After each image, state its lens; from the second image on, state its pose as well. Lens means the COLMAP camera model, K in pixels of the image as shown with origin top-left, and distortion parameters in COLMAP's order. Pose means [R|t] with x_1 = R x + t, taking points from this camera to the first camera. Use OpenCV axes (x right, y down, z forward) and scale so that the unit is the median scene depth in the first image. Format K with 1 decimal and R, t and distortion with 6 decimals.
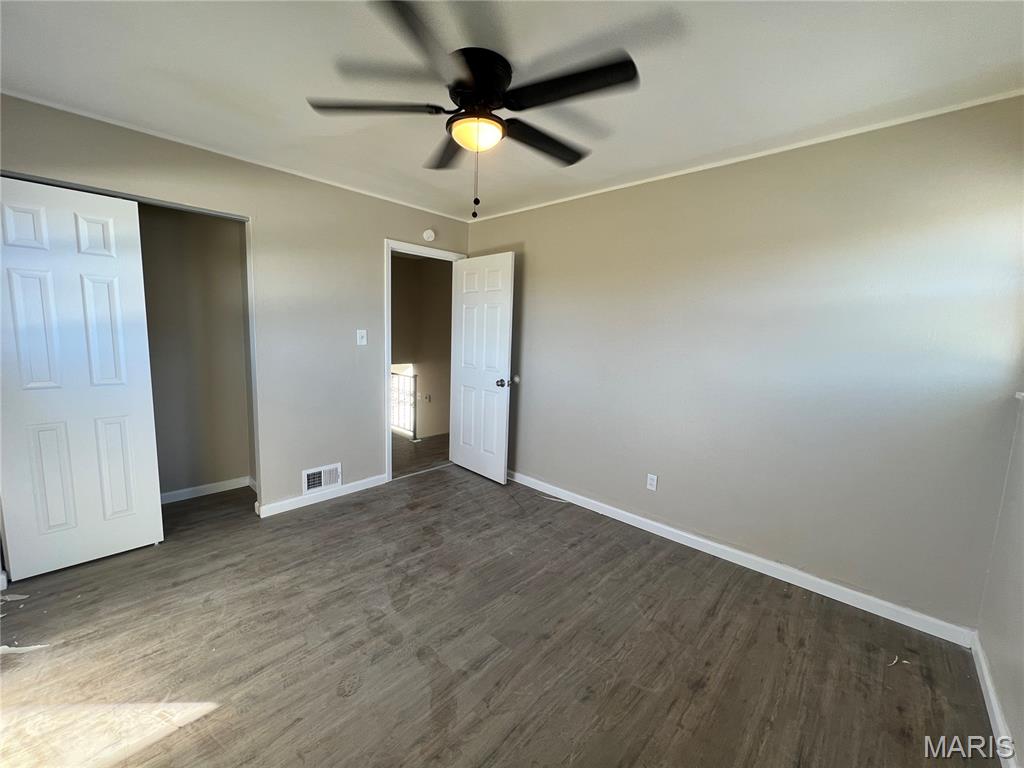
lens RADIAL K [[408.3, 0, 511.7], [0, 408.3, 381.5], [0, 0, 1]] dist [-0.001957, 0.000179]
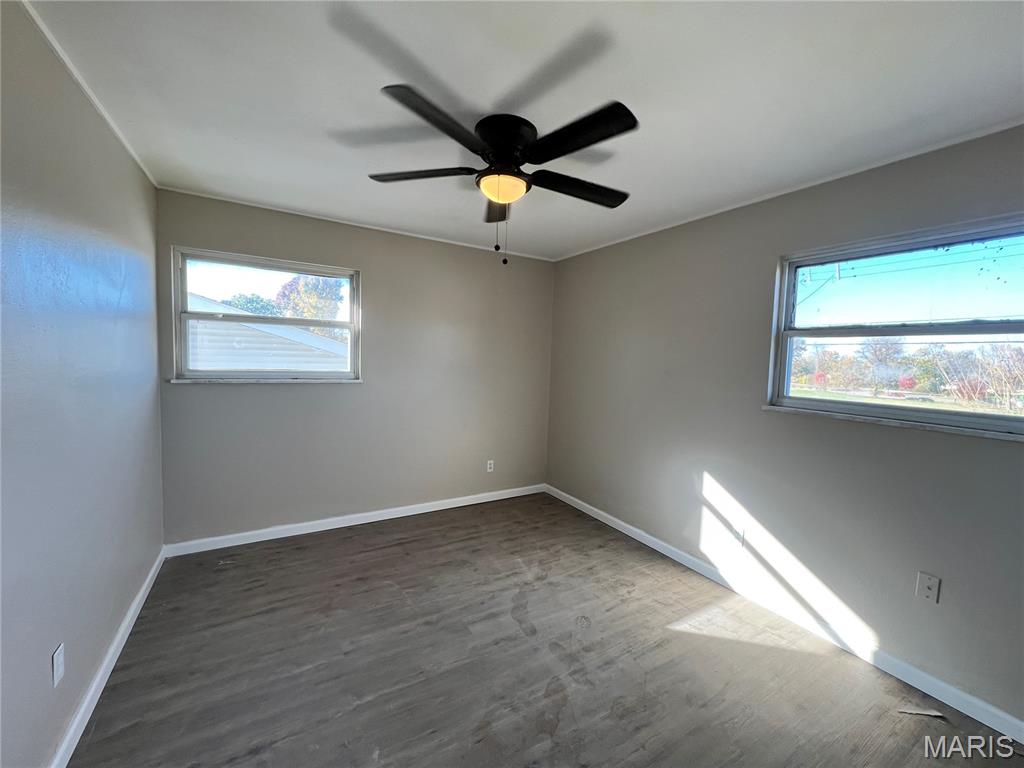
lens RADIAL K [[408.3, 0, 510.8], [0, 408.3, 384.2], [0, 0, 1]] dist [-0.001957, 0.000179]
pose [[-0.957164, -0.084373, 0.276979, -0.400886], [-0.027073, 0.978490, 0.204511, -0.279986], [-0.288276, 0.188252, -0.938860, 1.872612]]
